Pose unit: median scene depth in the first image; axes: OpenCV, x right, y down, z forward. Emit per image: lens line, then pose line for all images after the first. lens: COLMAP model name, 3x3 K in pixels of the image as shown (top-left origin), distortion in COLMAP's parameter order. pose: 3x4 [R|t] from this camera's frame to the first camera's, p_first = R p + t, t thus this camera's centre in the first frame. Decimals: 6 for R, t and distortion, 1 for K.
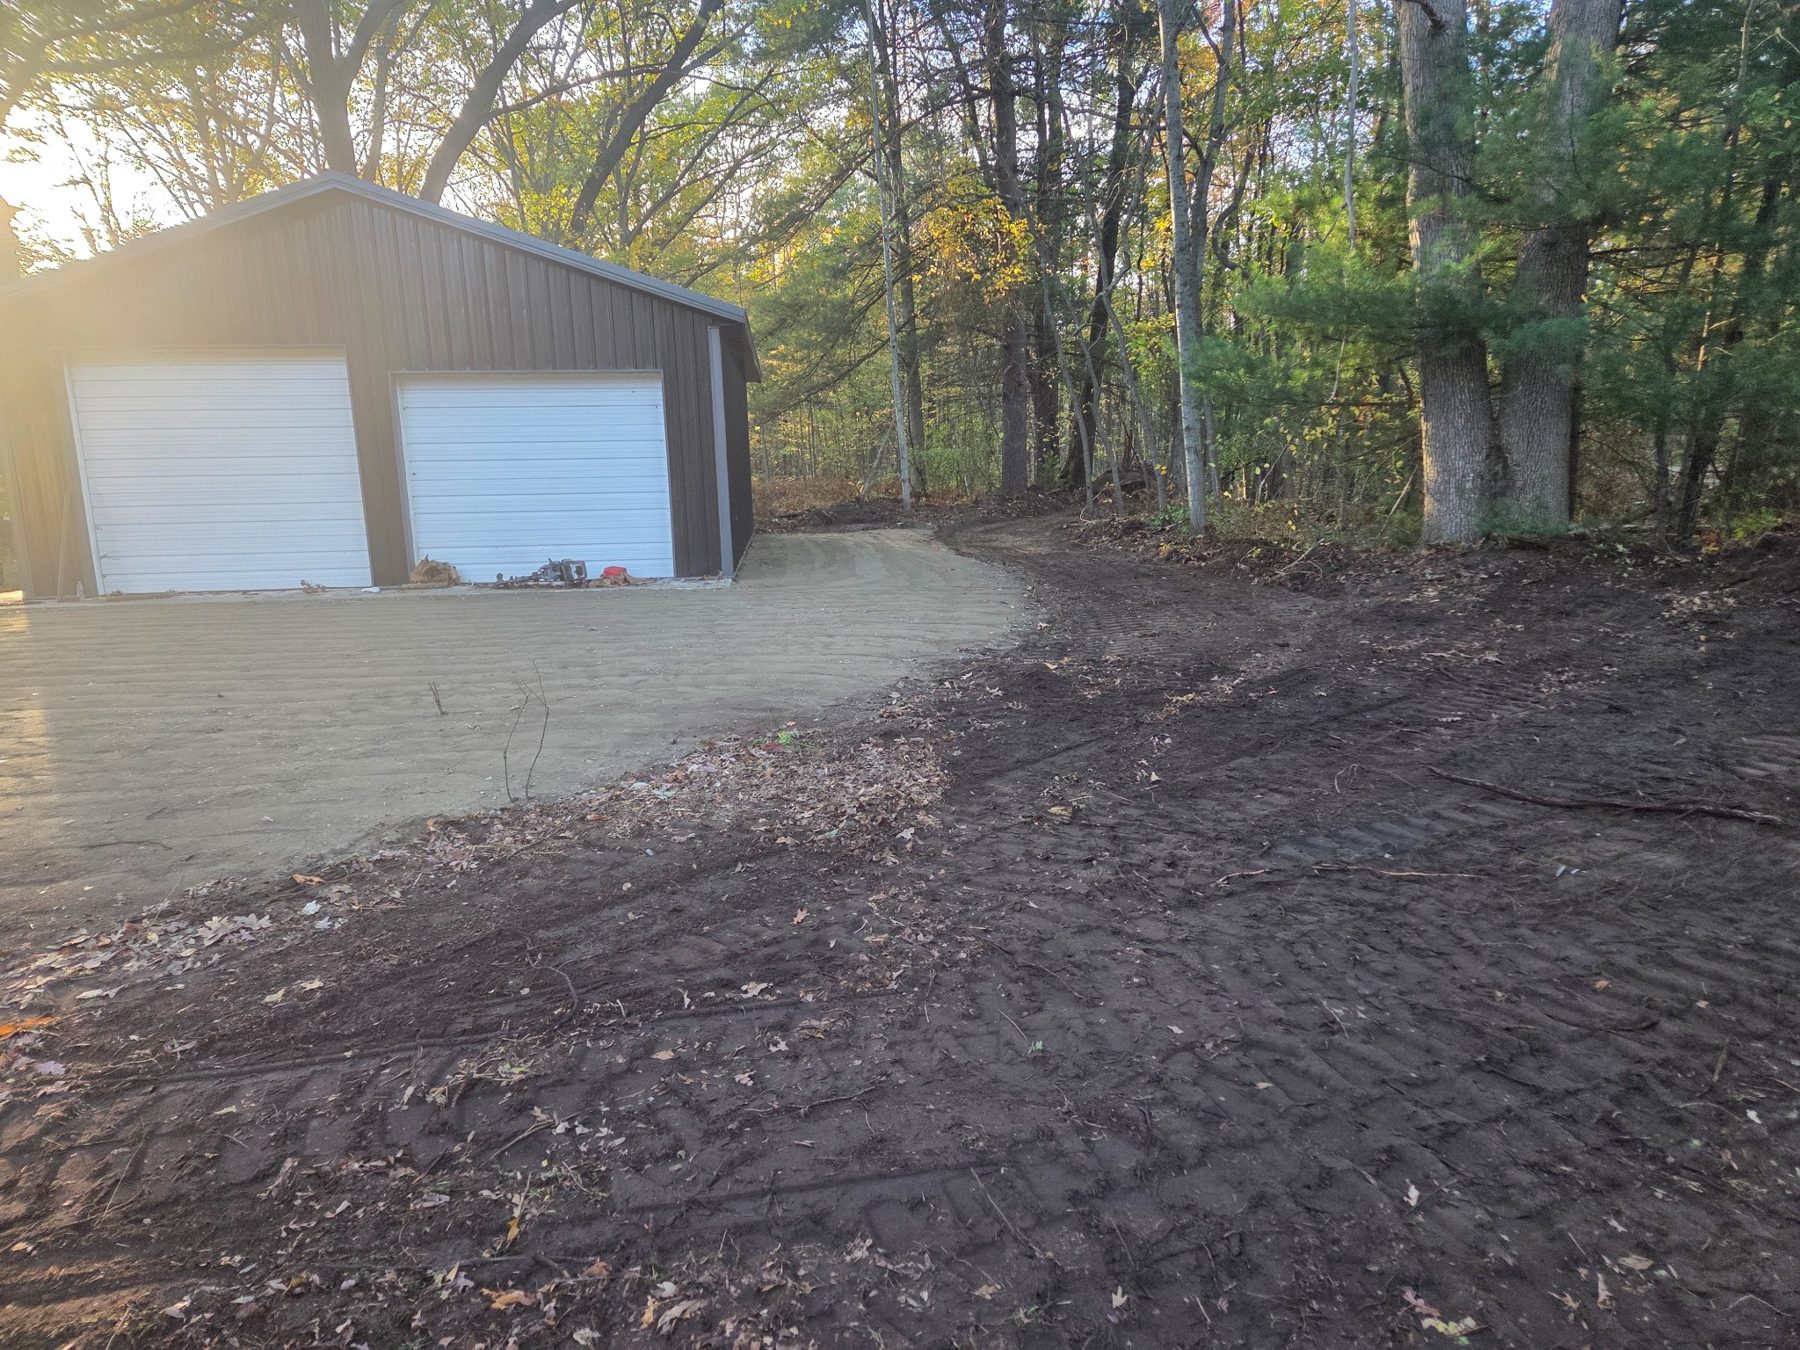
lens RADIAL K [[1196.5, 0, 882.1], [0, 1196.5, 672.8], [0, 0, 1]] dist [0.087138, -0.066061]
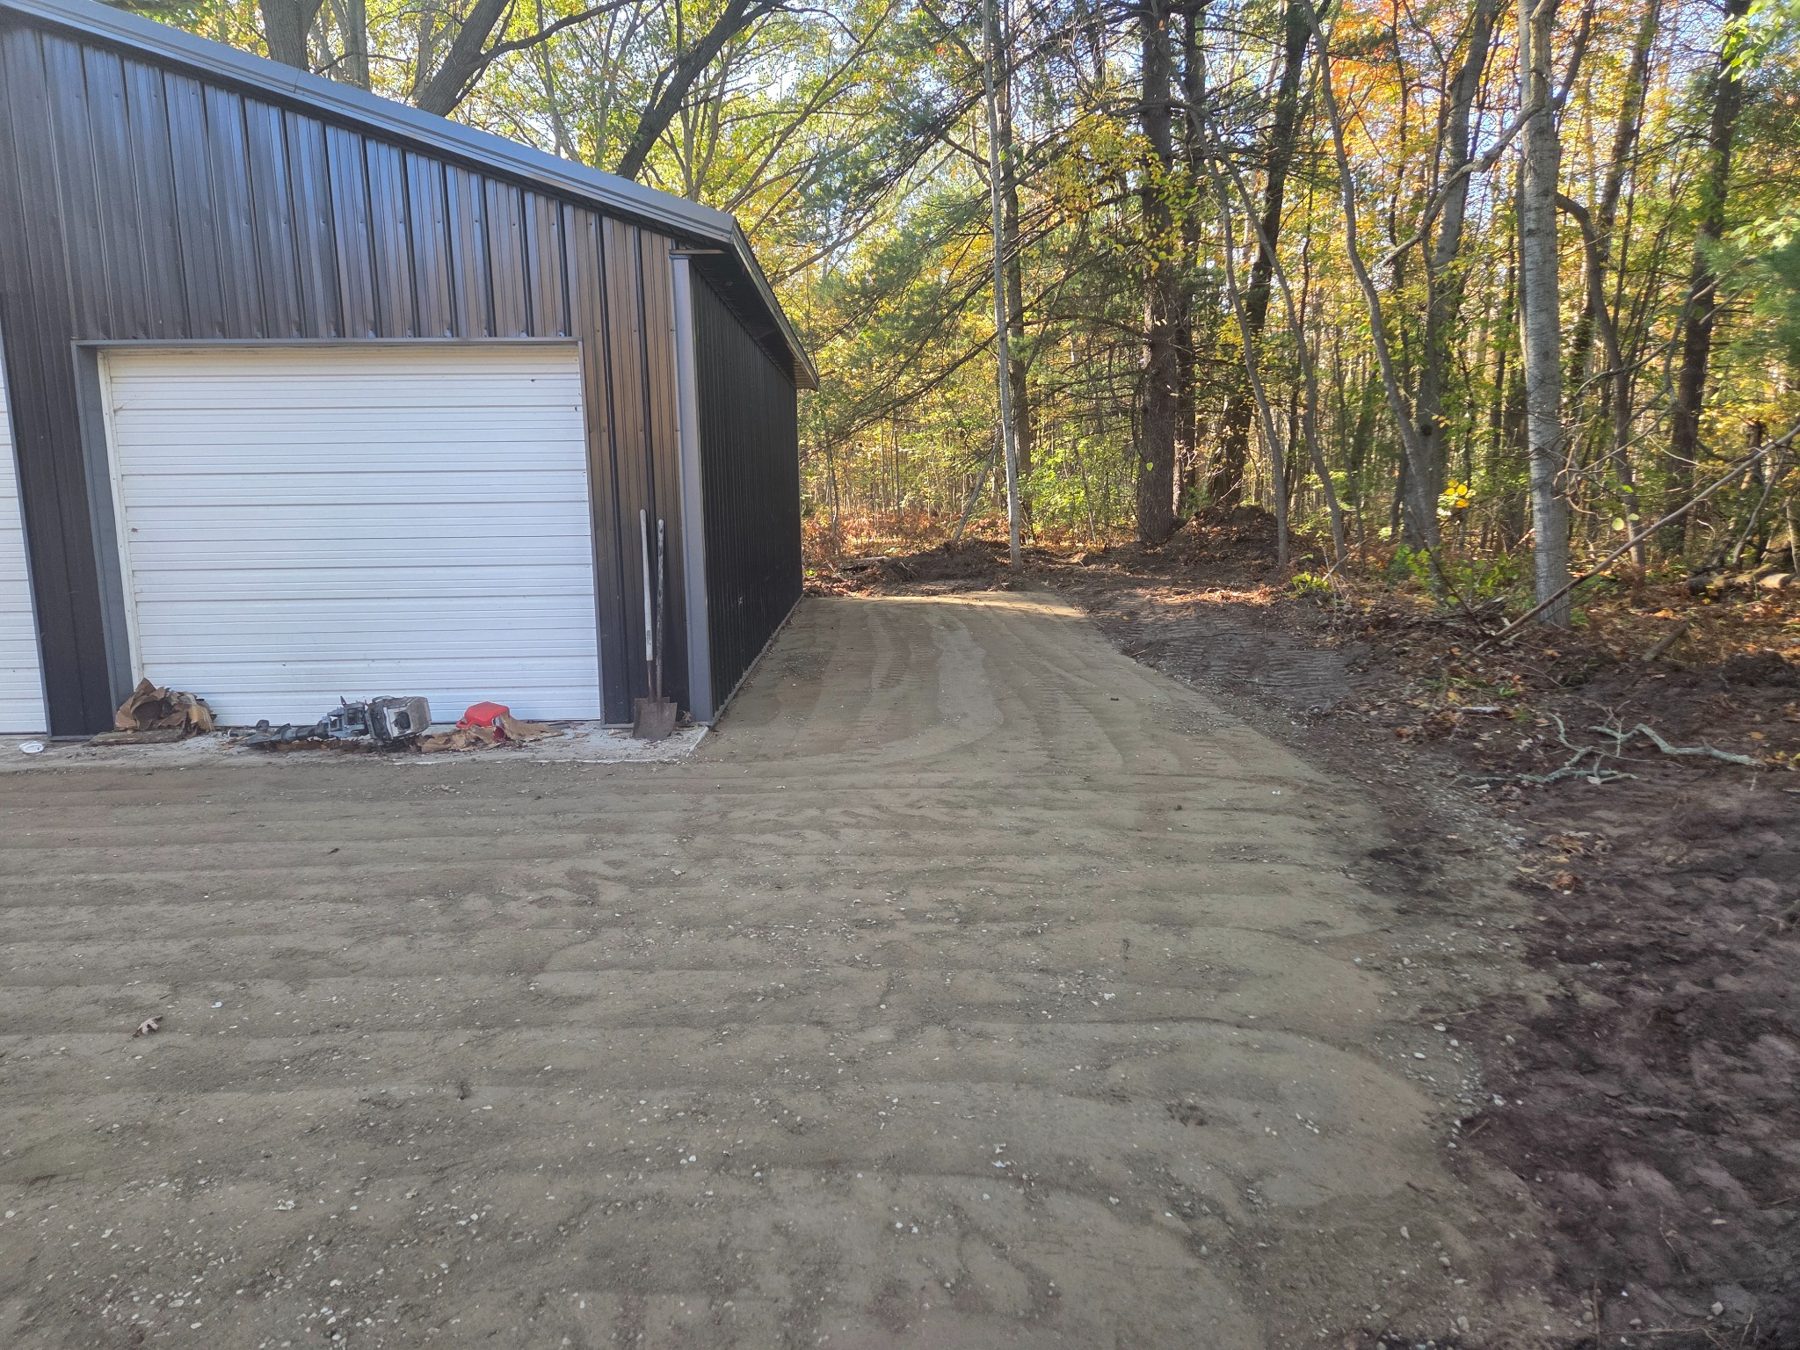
lens RADIAL K [[1196.5, 0, 882.1], [0, 1196.5, 672.8], [0, 0, 1]] dist [0.087138, -0.066061]
pose [[0.997490, 0.014561, -0.069295, -0.013229], [-0.015708, 0.999748, -0.016039, -0.096589], [0.069044, 0.017087, 0.997467, 0.482524]]
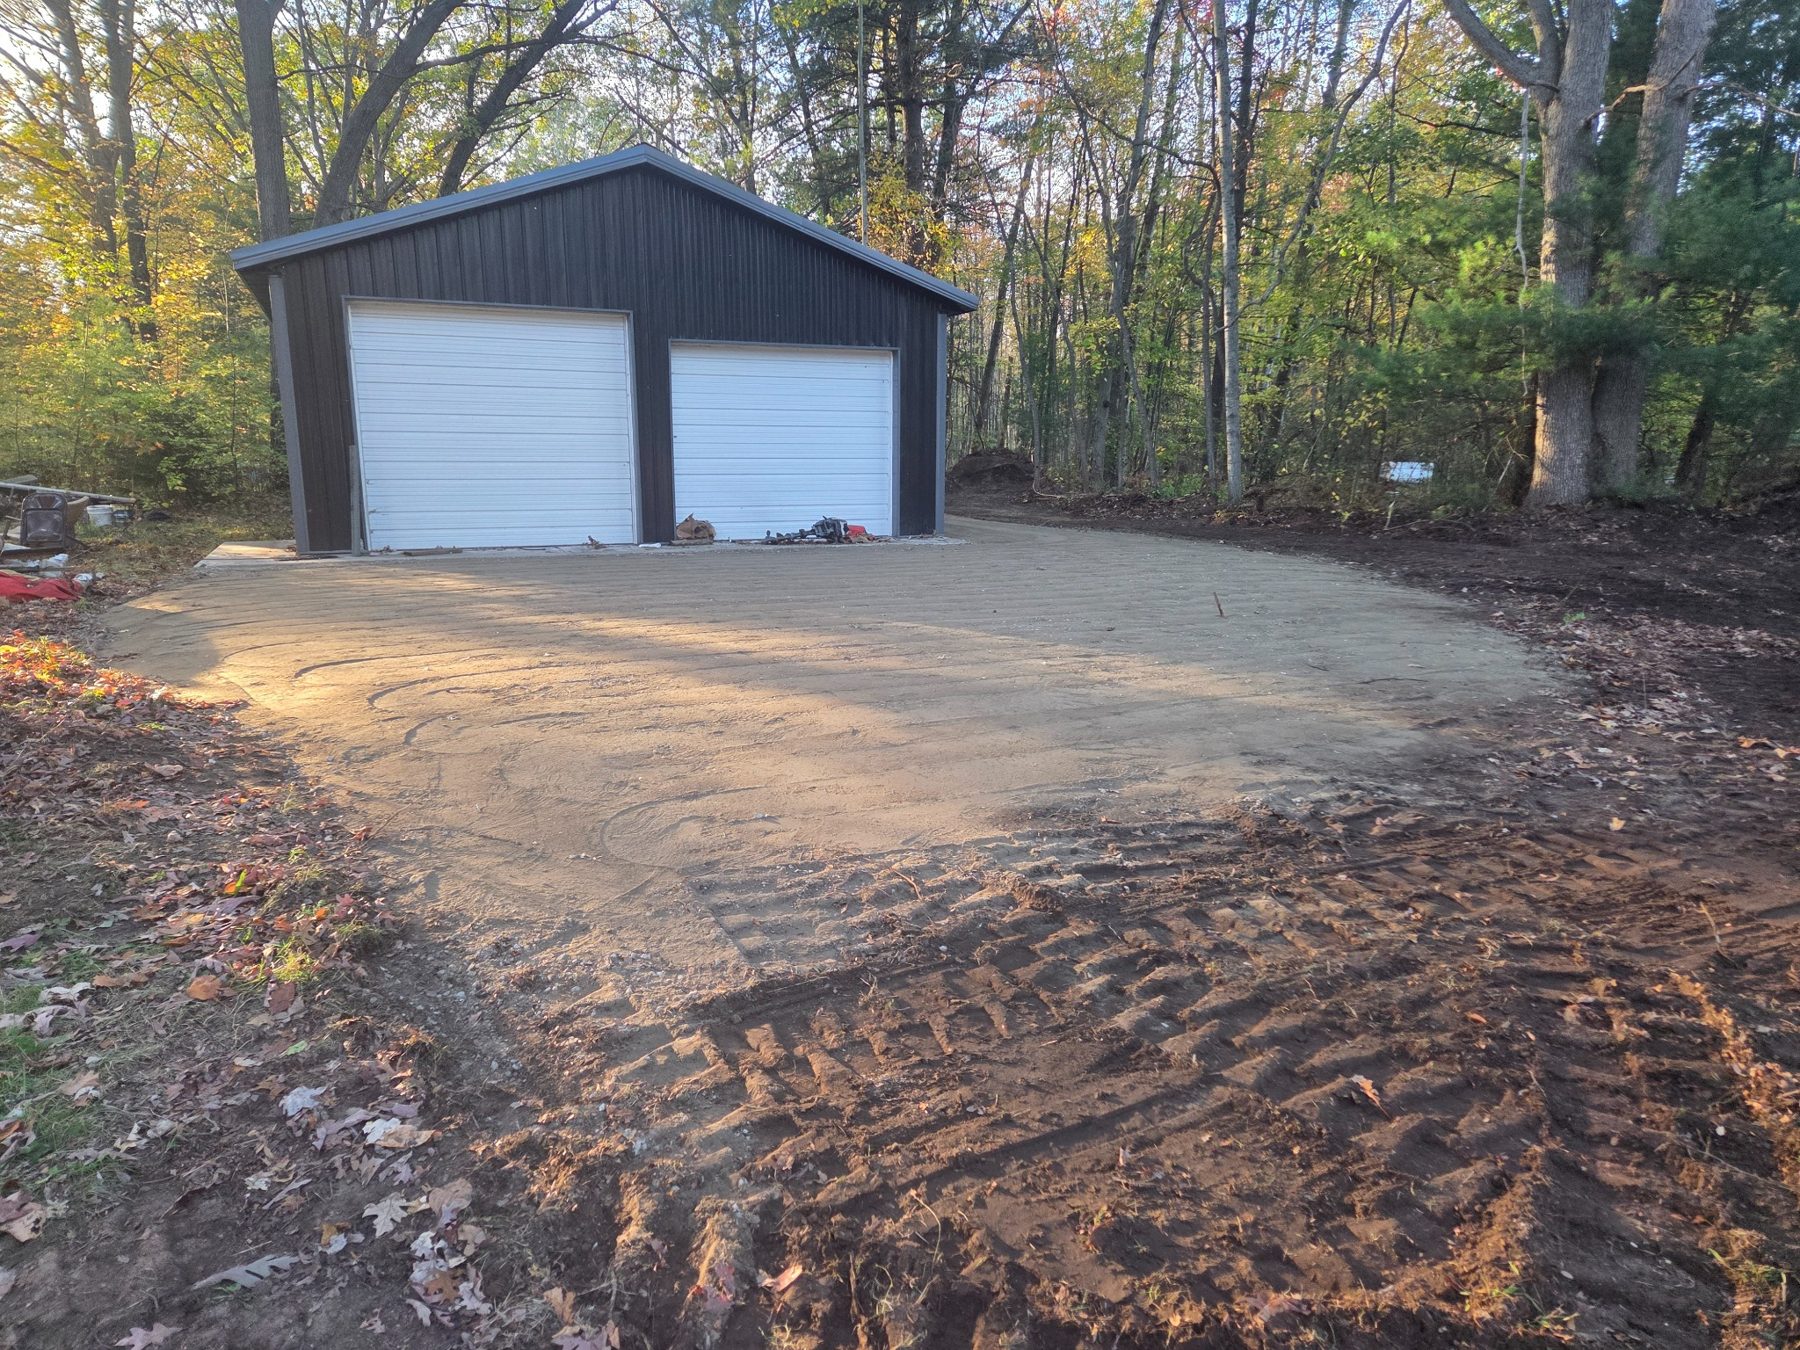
lens RADIAL K [[1196.5, 0, 882.1], [0, 1196.5, 672.8], [0, 0, 1]] dist [0.087138, -0.066061]
pose [[0.950828, -0.033776, 0.307873, -0.547799], [0.028818, 0.999372, 0.020640, 0.025565], [-0.308376, -0.010753, 0.951204, -0.053819]]
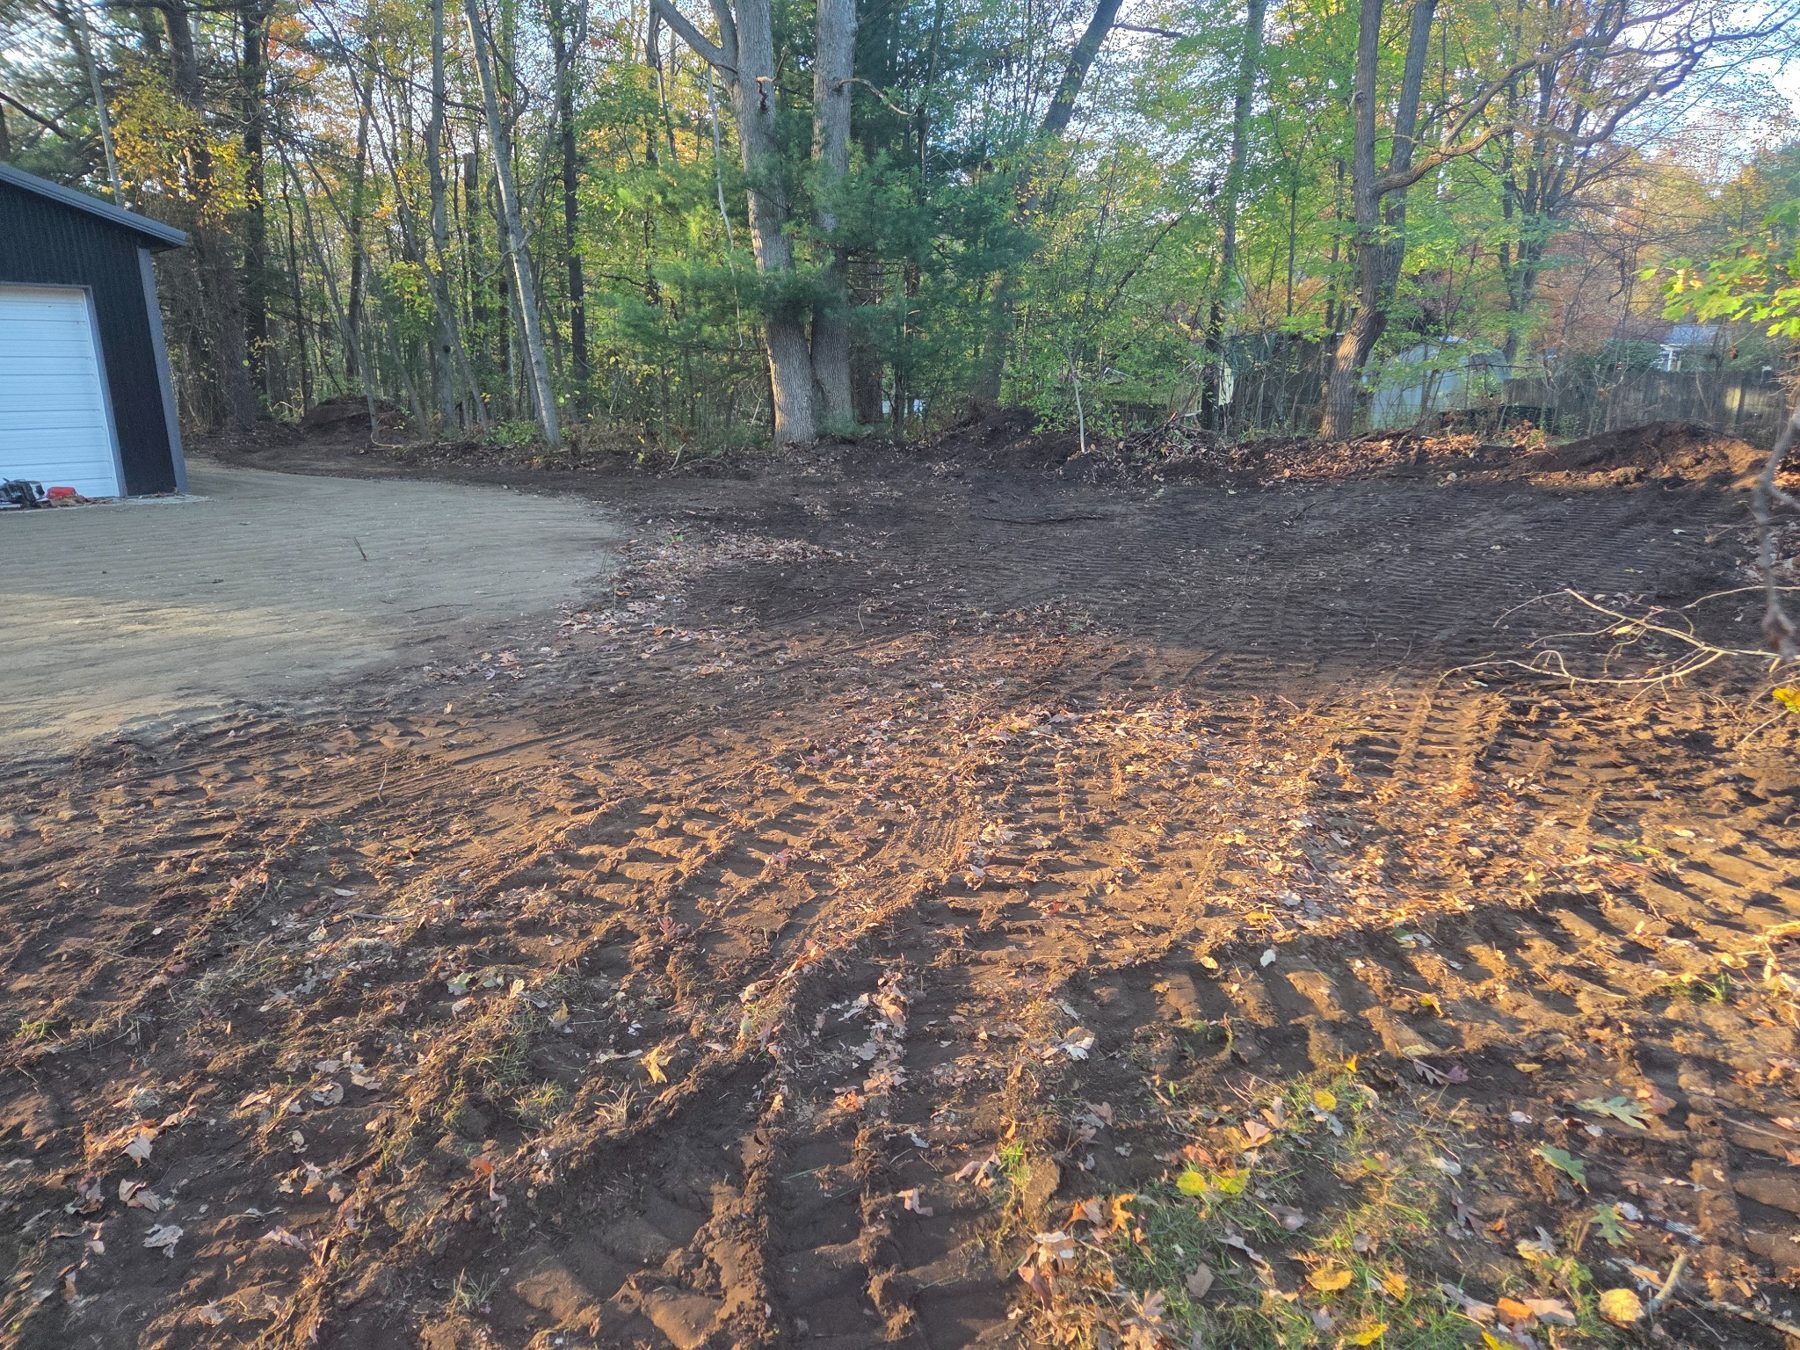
lens RADIAL K [[1196.5, 0, 882.1], [0, 1196.5, 672.8], [0, 0, 1]] dist [0.087138, -0.066061]
pose [[0.730078, -0.149868, 0.666728, -0.426731], [0.116472, 0.988669, 0.094696, 0.044969], [-0.673366, 0.008519, 0.739261, -0.184512]]
